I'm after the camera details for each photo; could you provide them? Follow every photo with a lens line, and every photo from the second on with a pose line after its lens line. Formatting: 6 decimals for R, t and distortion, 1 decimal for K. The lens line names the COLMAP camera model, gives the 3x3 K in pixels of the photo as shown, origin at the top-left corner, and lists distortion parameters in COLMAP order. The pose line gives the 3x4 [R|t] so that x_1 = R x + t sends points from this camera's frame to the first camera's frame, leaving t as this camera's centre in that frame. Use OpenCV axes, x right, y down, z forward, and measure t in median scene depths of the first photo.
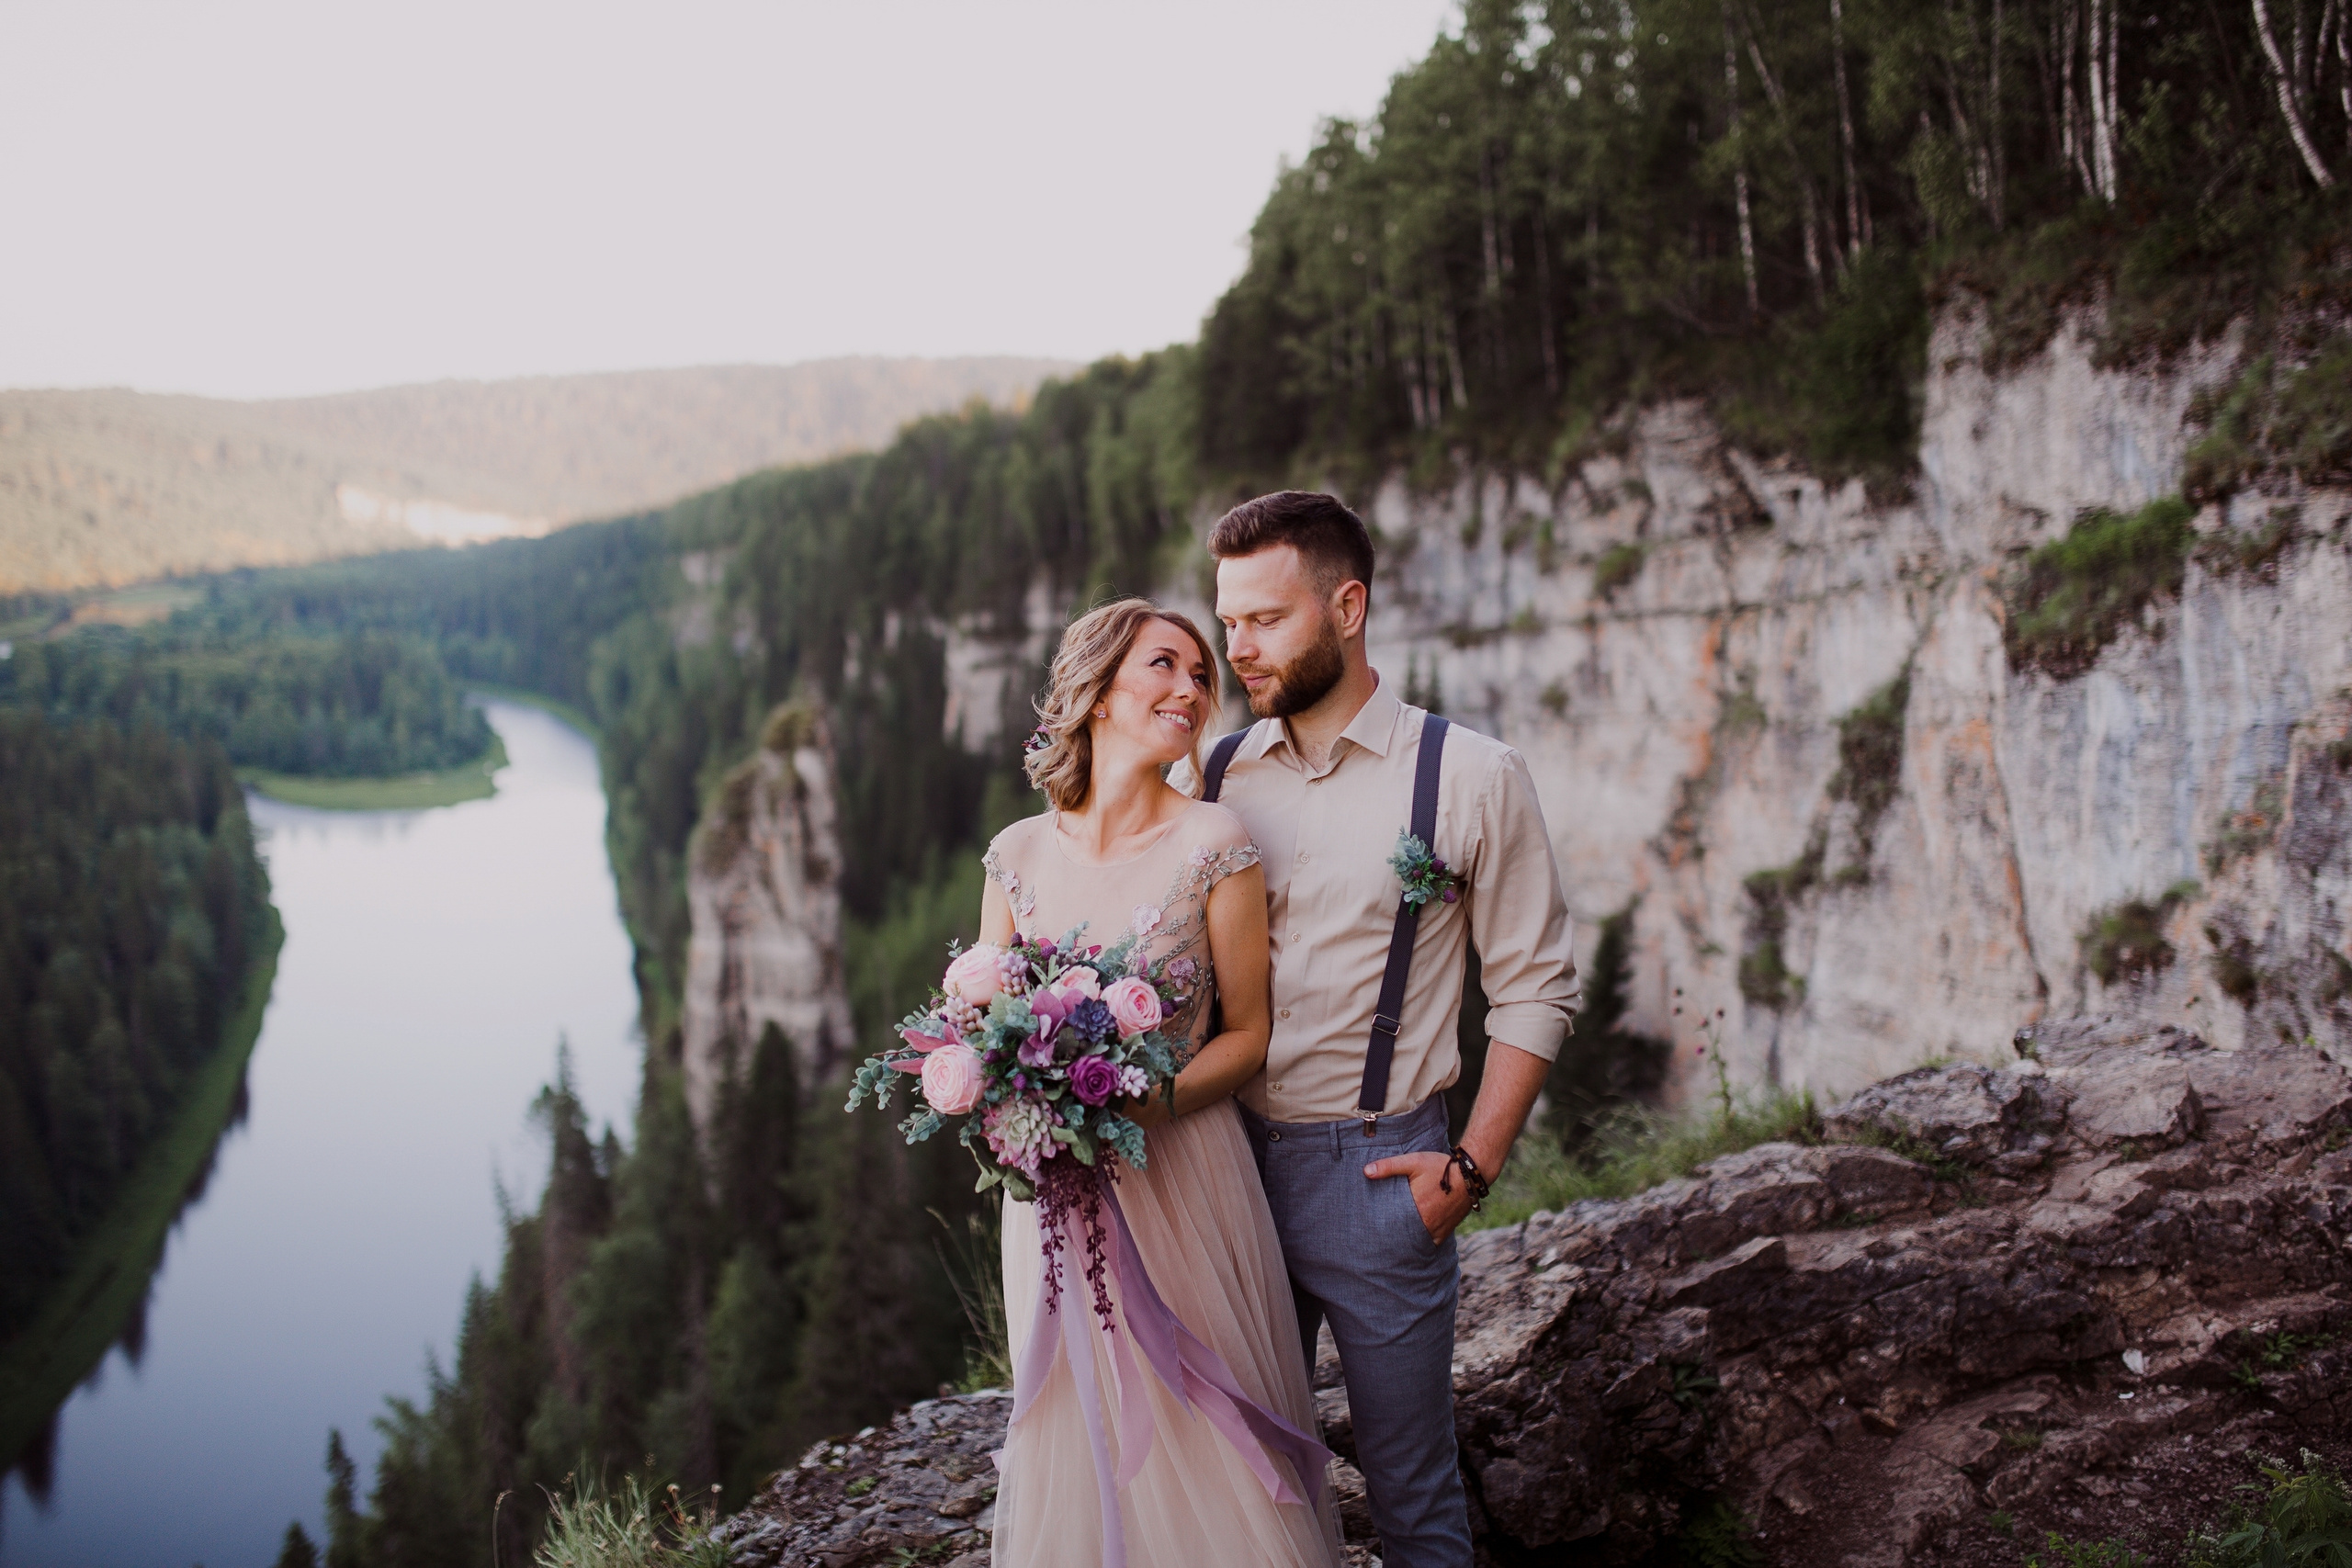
lens RADIAL K [[2215.5, 0, 1176.0], [0, 2215.5, 784.0], [0, 0, 1]] dist [-0.070505, 0.098866]
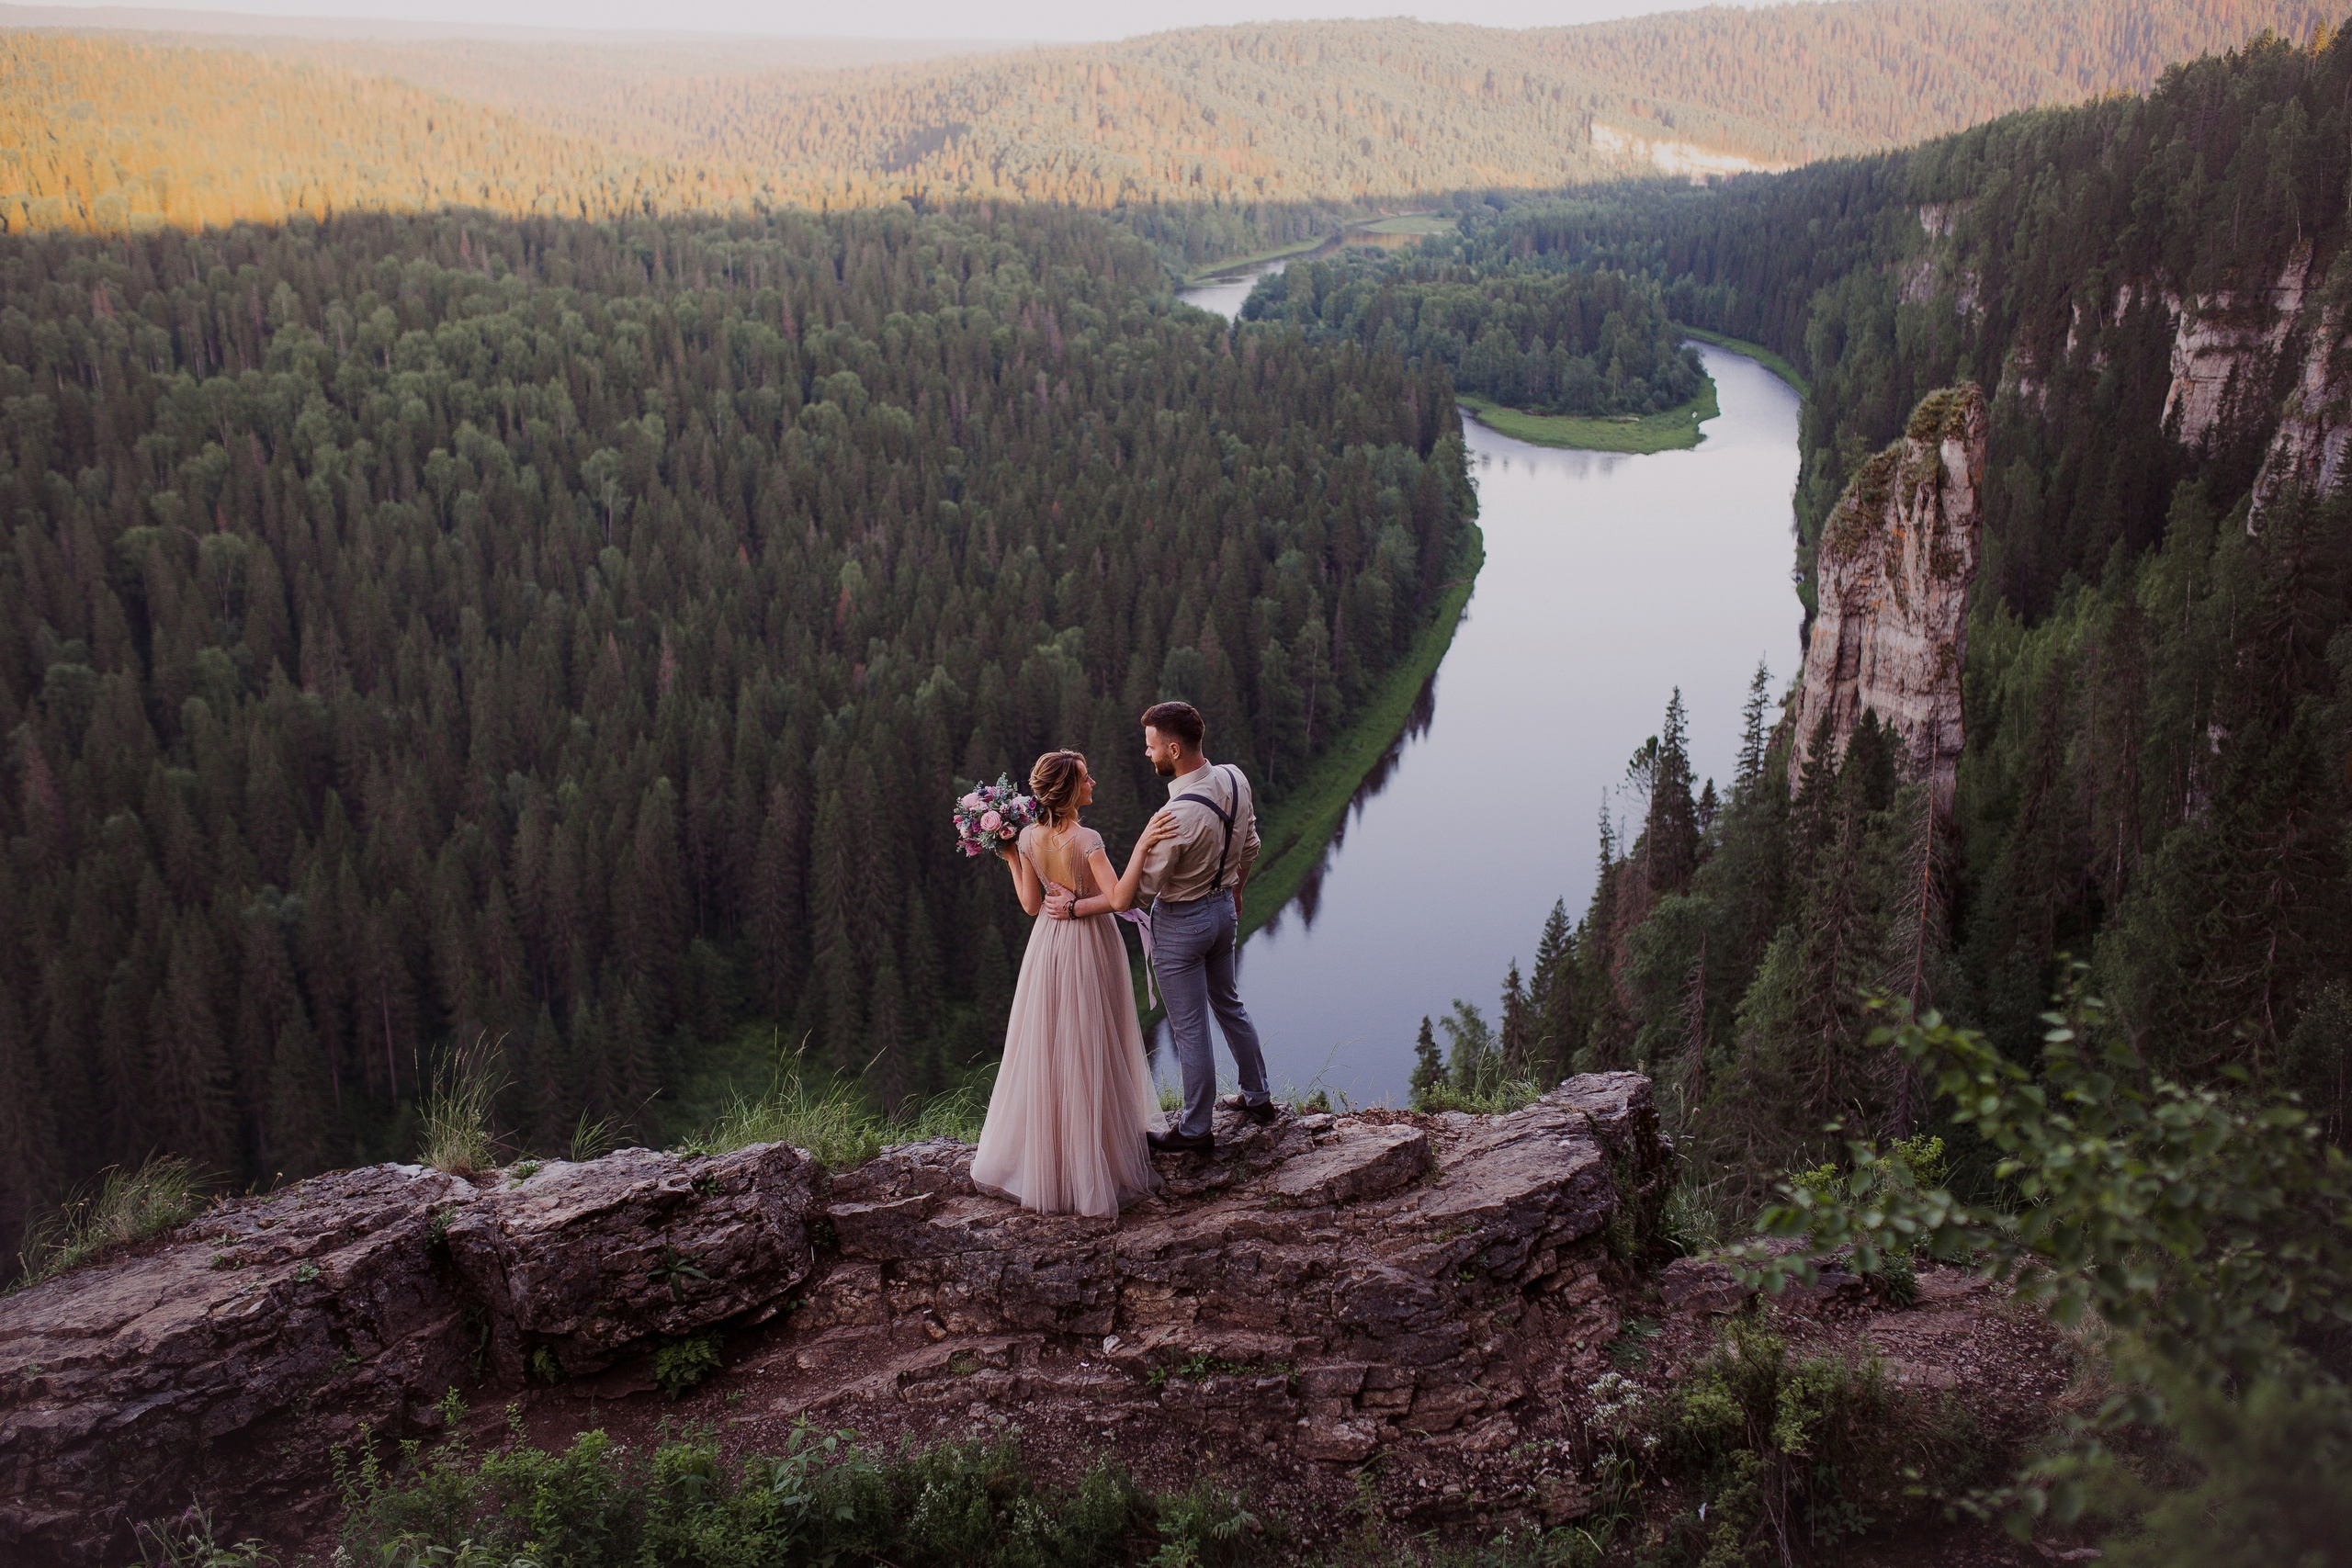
lens RADIAL K [[2215.5, 0, 1176.0], [0, 2215.5, 784.0], [0, 0, 1]] dist [-0.070505, 0.098866]
pose [[0.855576, 0.160658, -0.492117, 0.131800], [-0.080901, 0.980439, 0.179427, -0.040929], [0.511317, -0.113701, 0.851837, -0.021556]]
